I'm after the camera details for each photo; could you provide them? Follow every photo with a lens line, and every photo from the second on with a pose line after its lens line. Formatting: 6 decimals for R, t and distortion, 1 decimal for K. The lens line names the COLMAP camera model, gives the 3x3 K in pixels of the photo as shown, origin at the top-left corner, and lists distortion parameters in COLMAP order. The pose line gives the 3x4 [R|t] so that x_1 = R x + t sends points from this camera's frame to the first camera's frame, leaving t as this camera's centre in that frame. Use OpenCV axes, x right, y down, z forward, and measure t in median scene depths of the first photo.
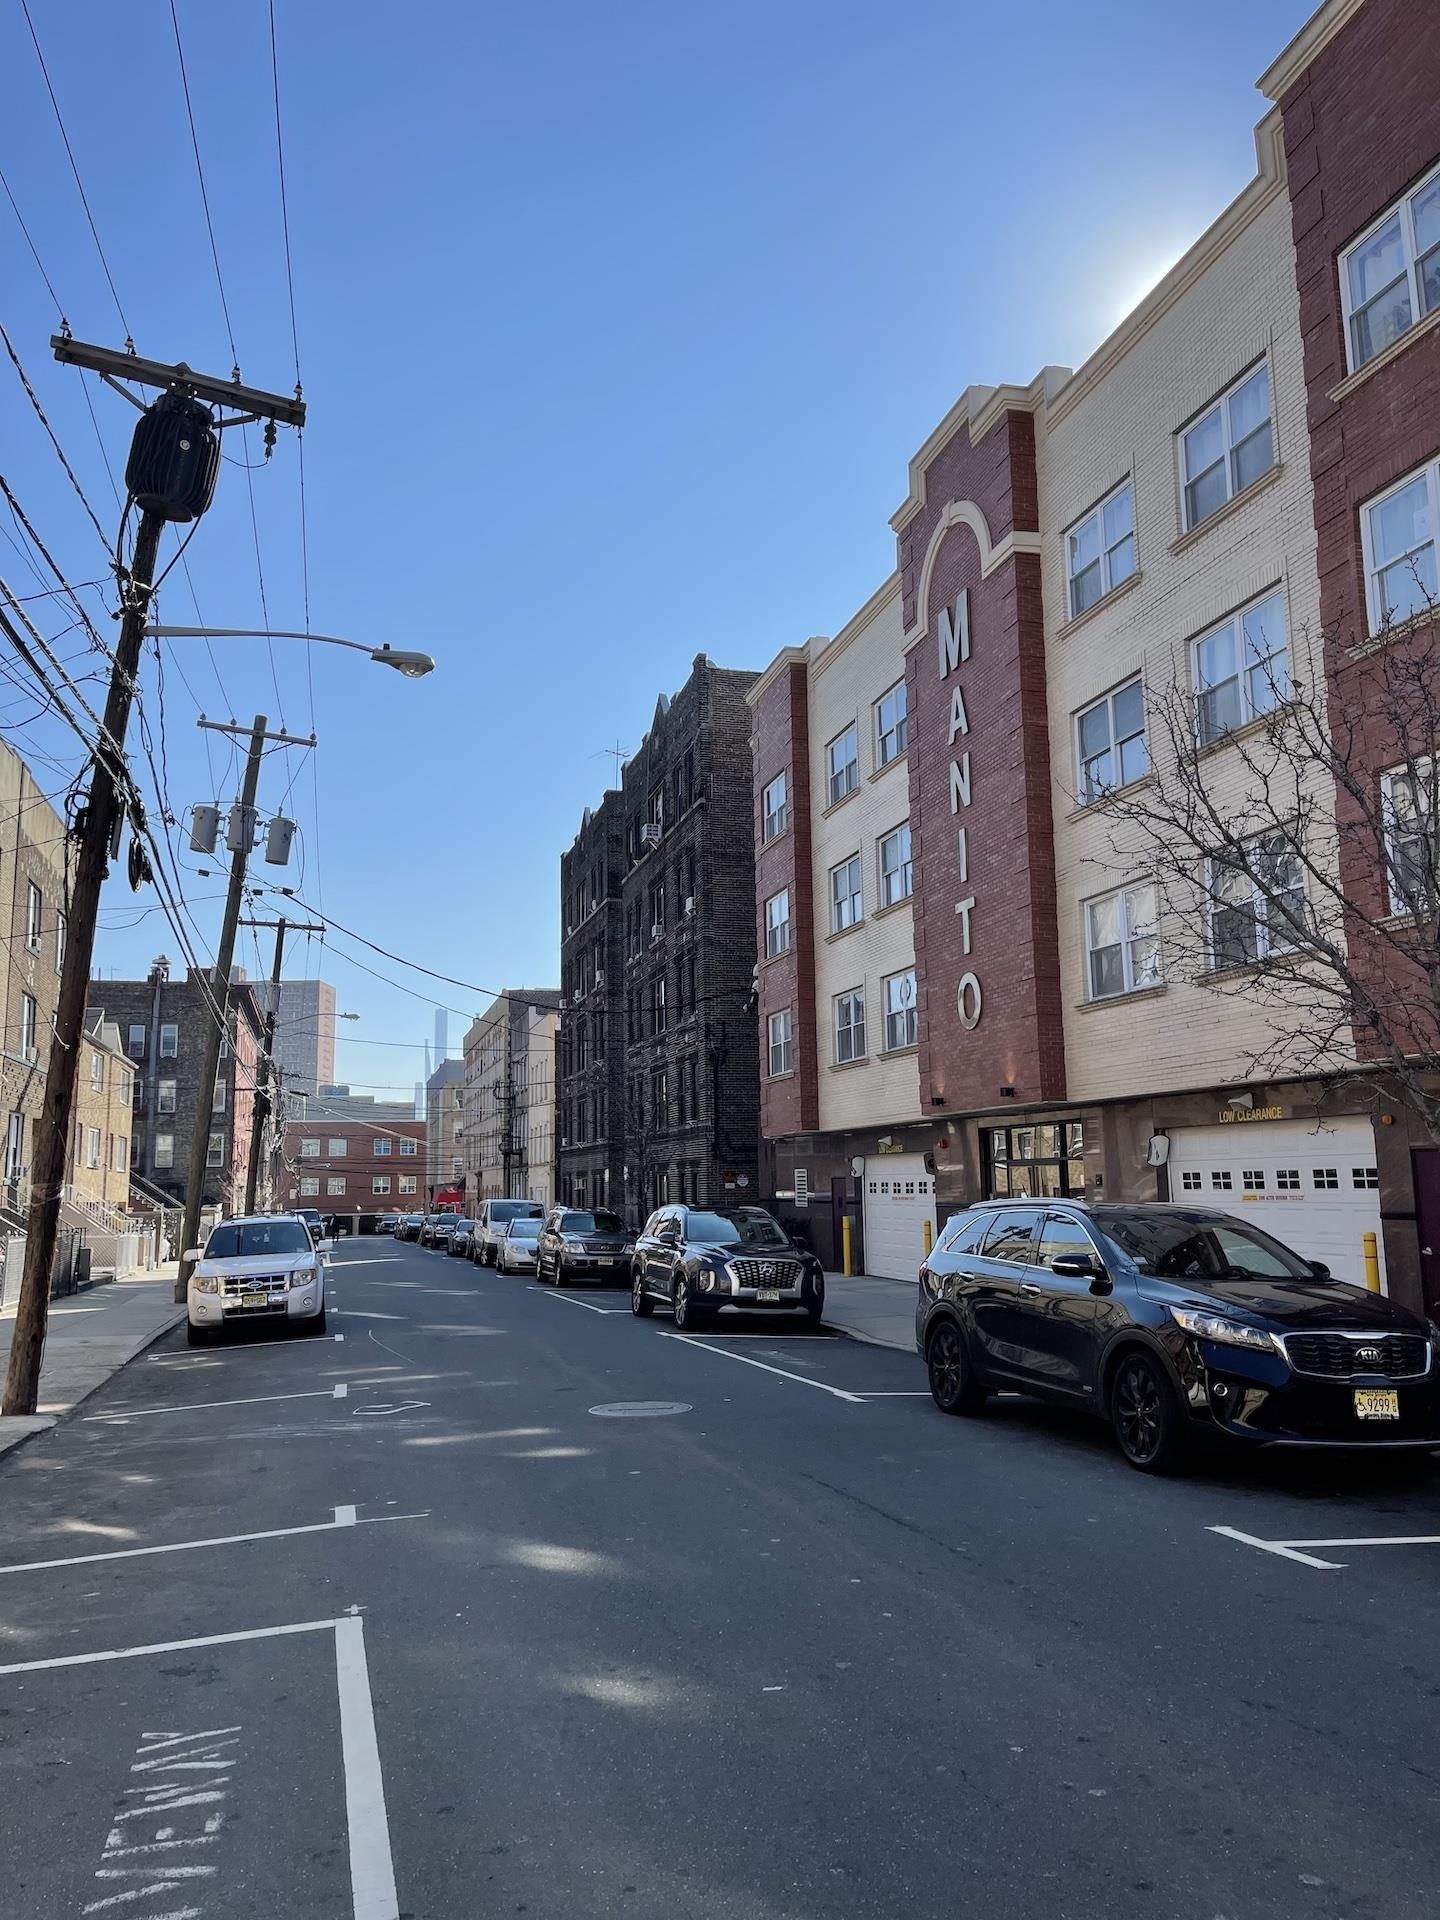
lens RADIAL K [[1462.1, 0, 708.6], [0, 1462.1, 964.3], [0, 0, 1]] dist [0.090305, -0.070810]
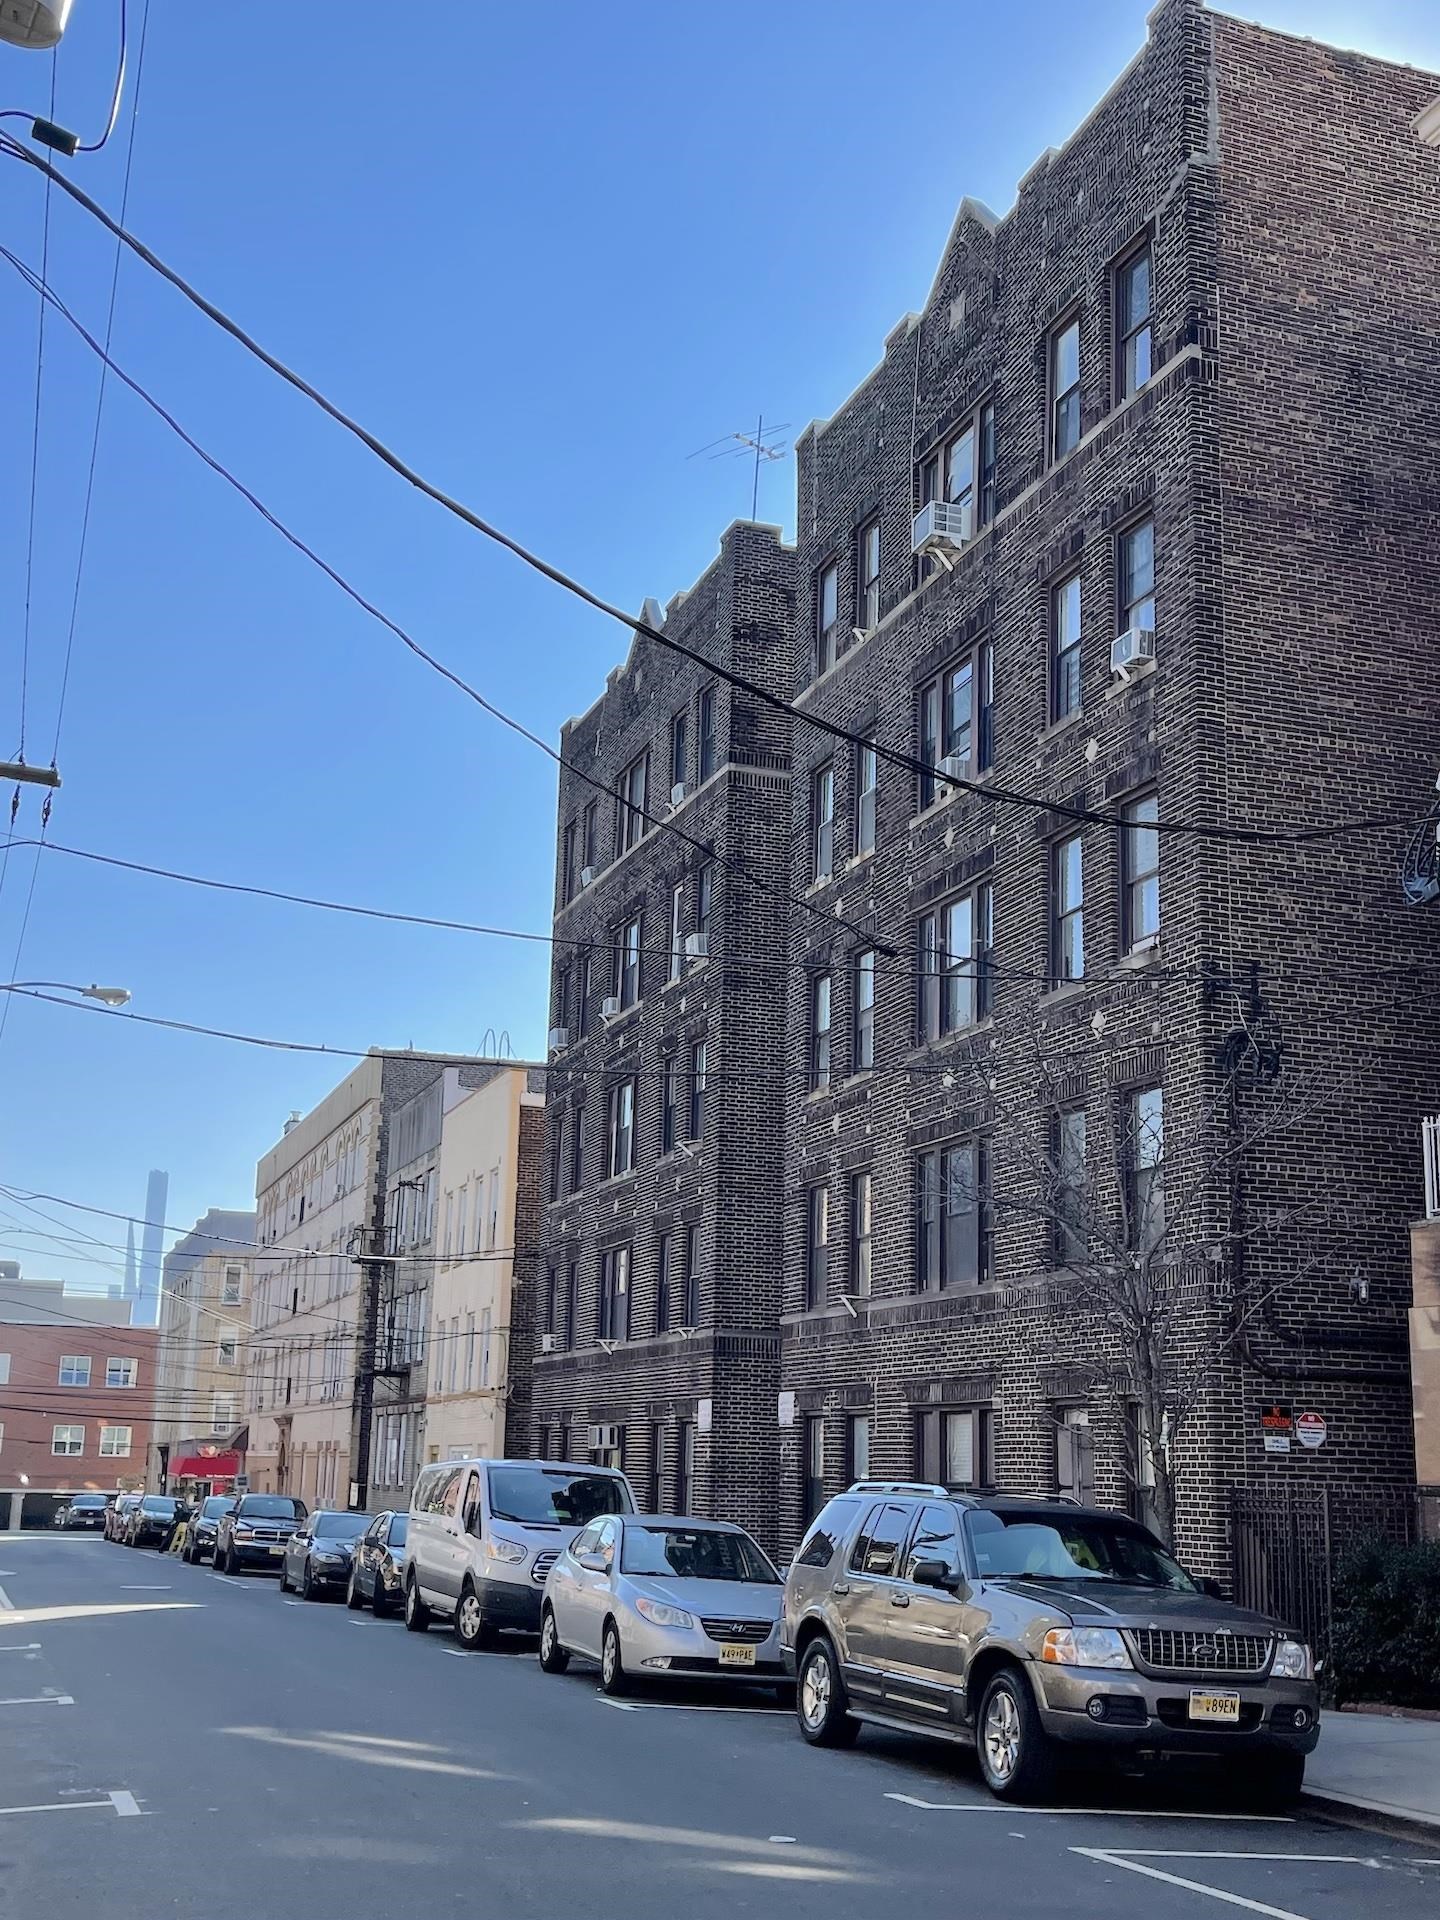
lens RADIAL K [[2205.2, 0, 720.0], [0, 2205.2, 960.0], [0, 0, 1]] dist [0.031215, 0.014433]
pose [[0.996282, 0.057464, 0.064187, -0.268773], [-0.052221, 0.995380, -0.080575, 0.157578], [-0.068521, 0.076924, 0.994680, 0.886287]]
